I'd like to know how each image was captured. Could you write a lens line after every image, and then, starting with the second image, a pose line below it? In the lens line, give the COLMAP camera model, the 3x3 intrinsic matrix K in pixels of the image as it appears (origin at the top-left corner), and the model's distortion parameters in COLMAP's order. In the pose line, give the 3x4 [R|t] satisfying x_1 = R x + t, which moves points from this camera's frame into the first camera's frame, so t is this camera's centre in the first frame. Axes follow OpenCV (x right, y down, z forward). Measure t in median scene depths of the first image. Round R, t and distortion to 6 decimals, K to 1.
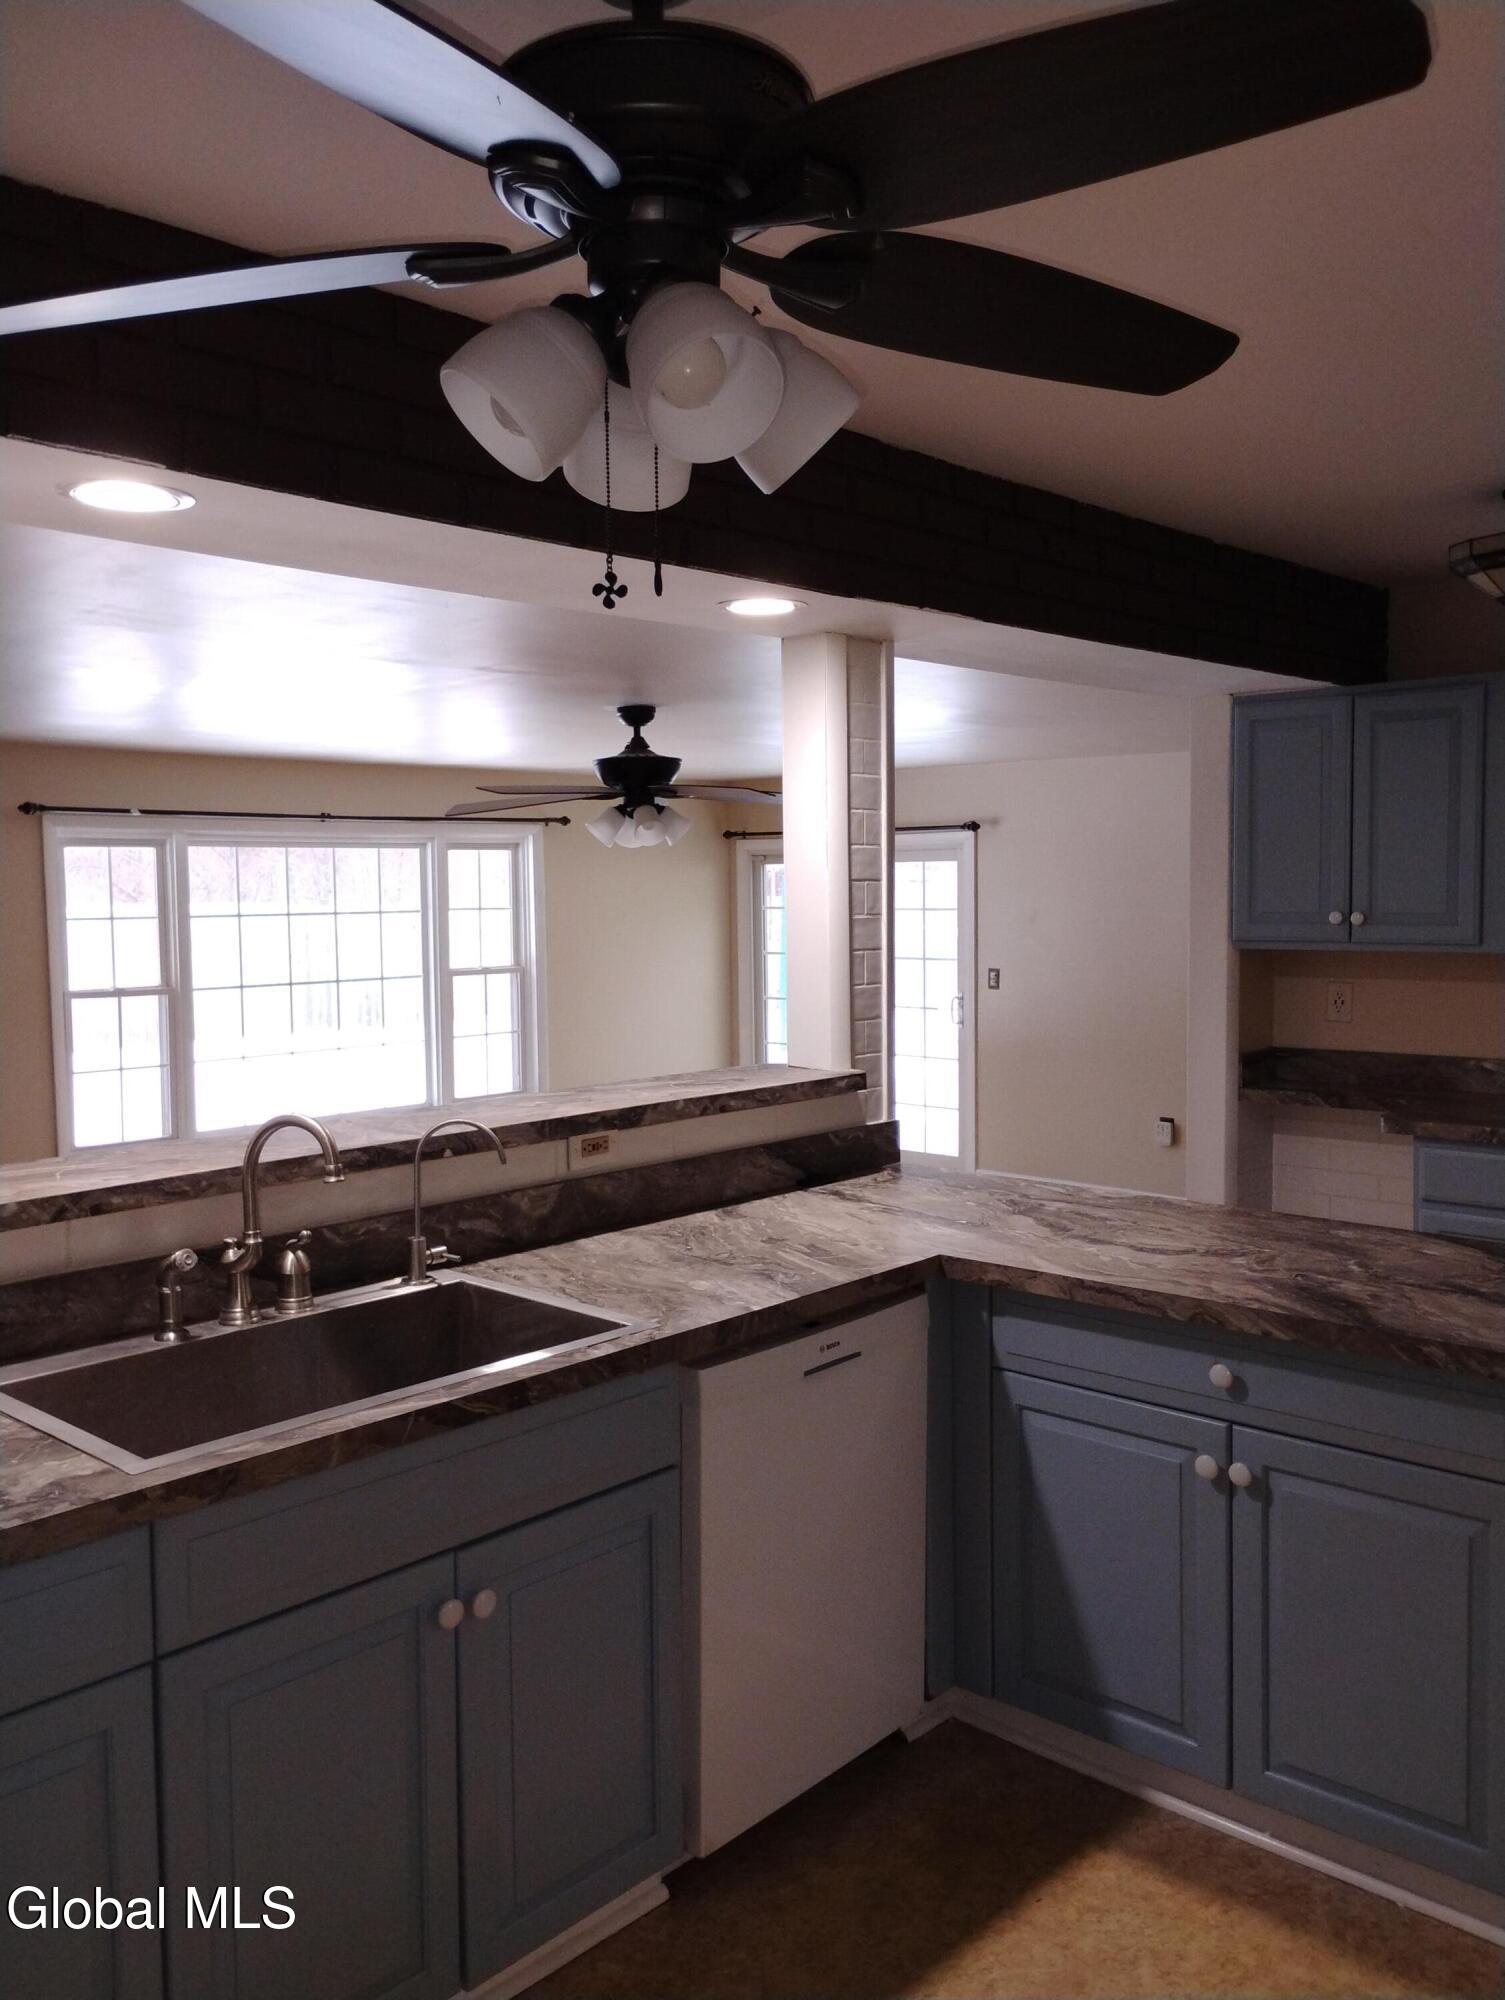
lens RADIAL K [[1655.9, 0, 759.6], [0, 1655.9, 996.2], [0, 0, 1]] dist [0.063118, -0.080356]
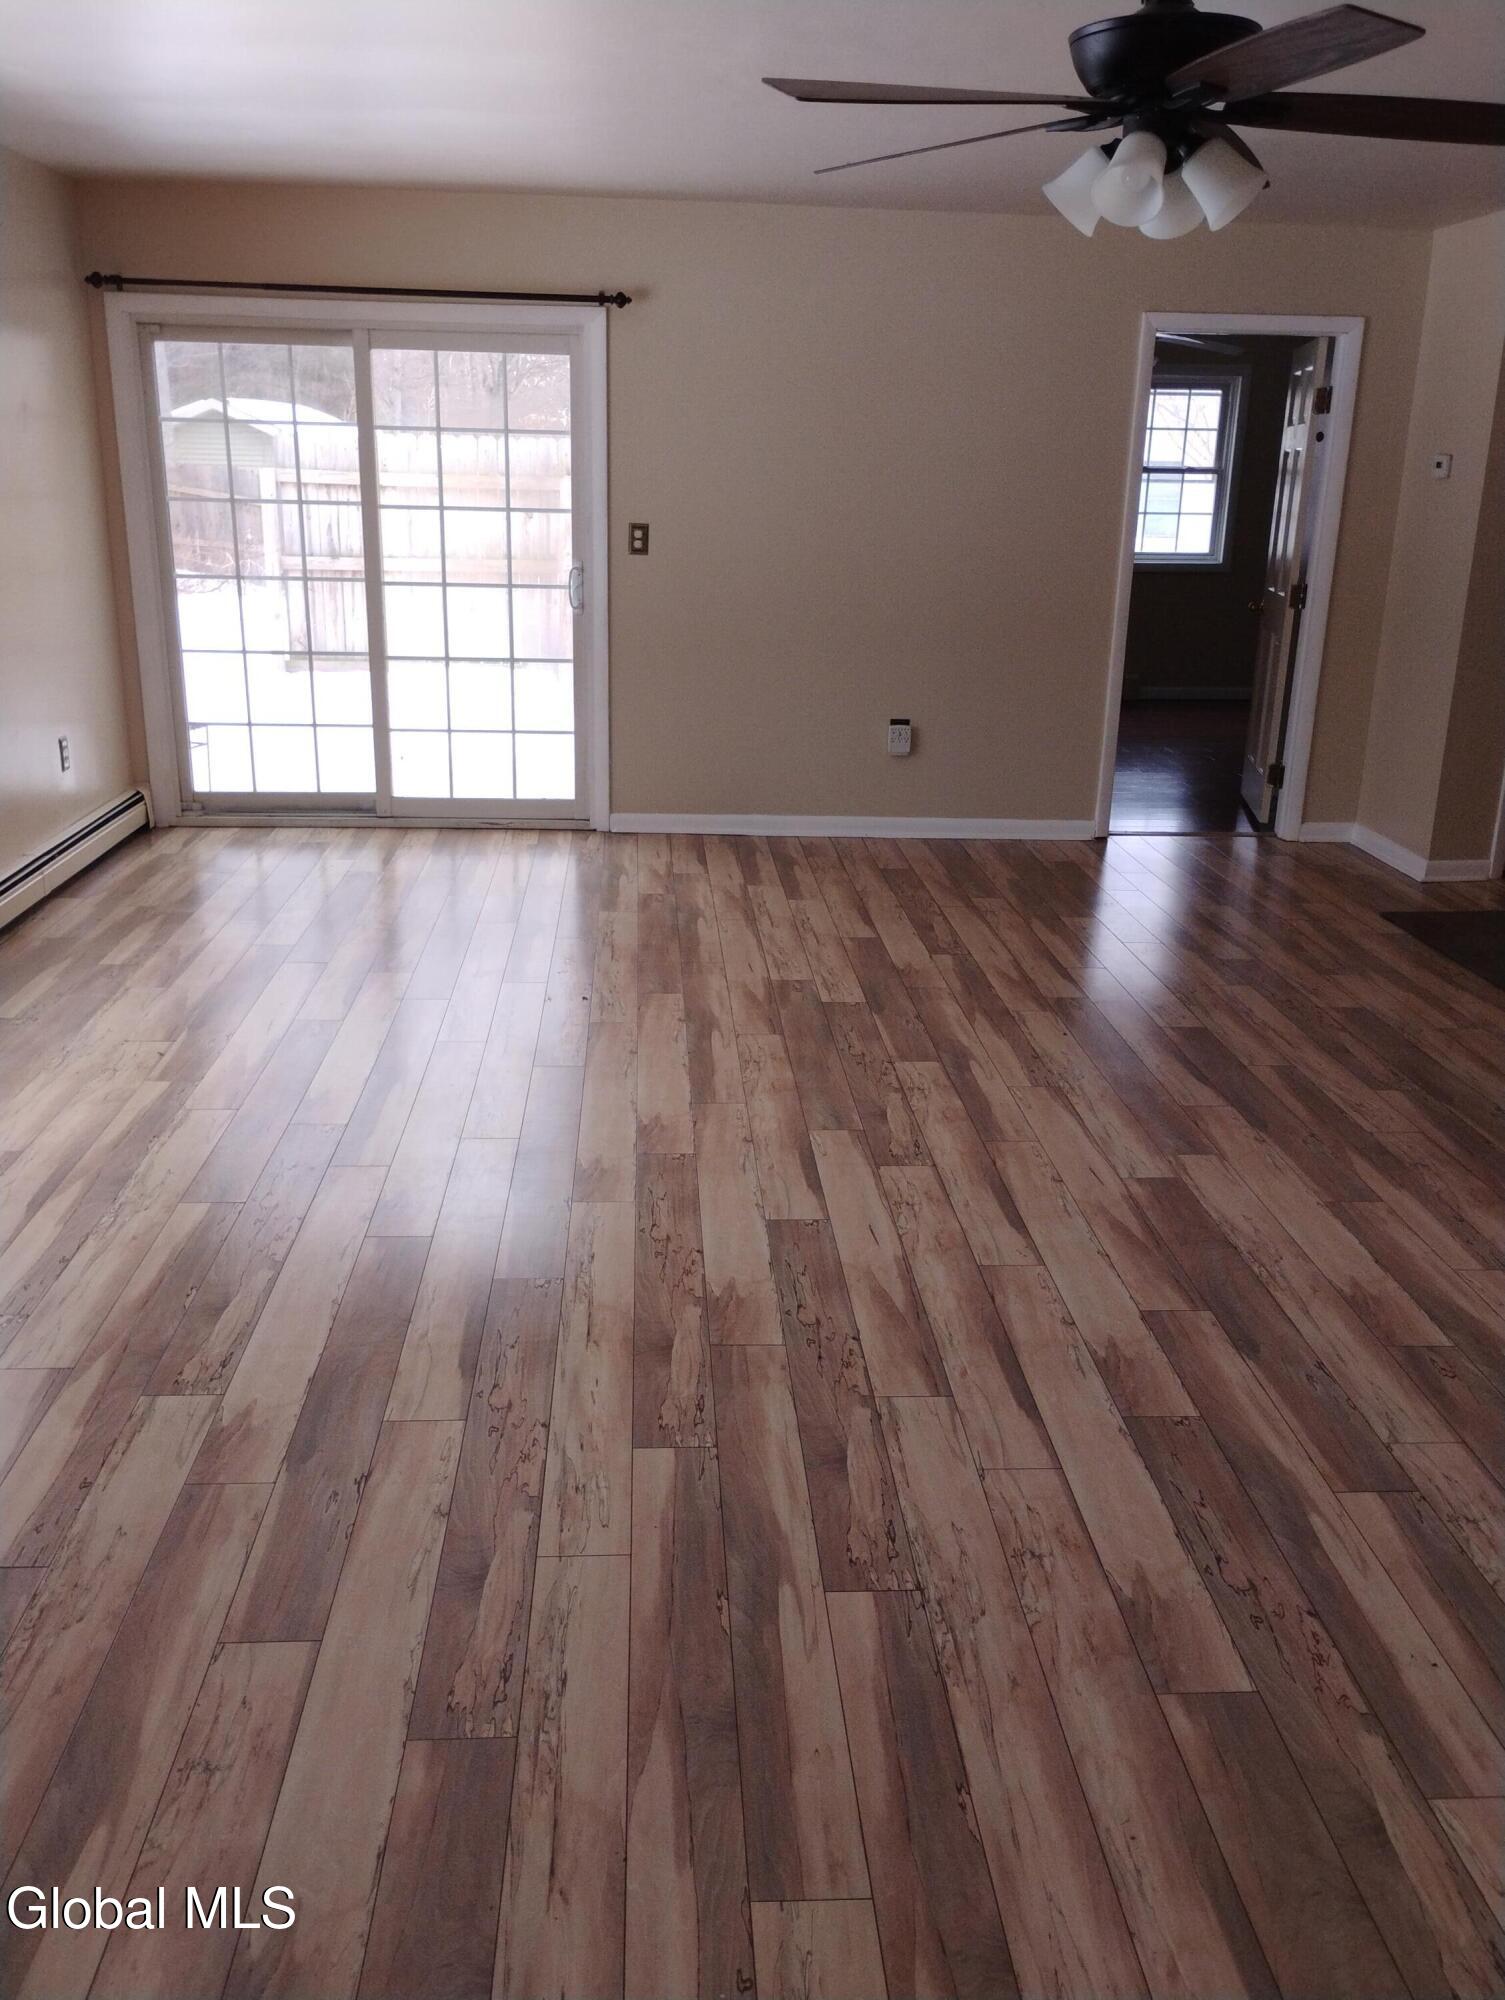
lens RADIAL K [[1655.9, 0, 757.8], [0, 1655.9, 989.5], [0, 0, 1]] dist [0.063118, -0.080356]
pose [[0.696982, -0.191701, 0.690990, -0.404303], [0.020113, 0.968452, 0.248389, 0.000368], [-0.716807, -0.159225, 0.678849, 0.540203]]
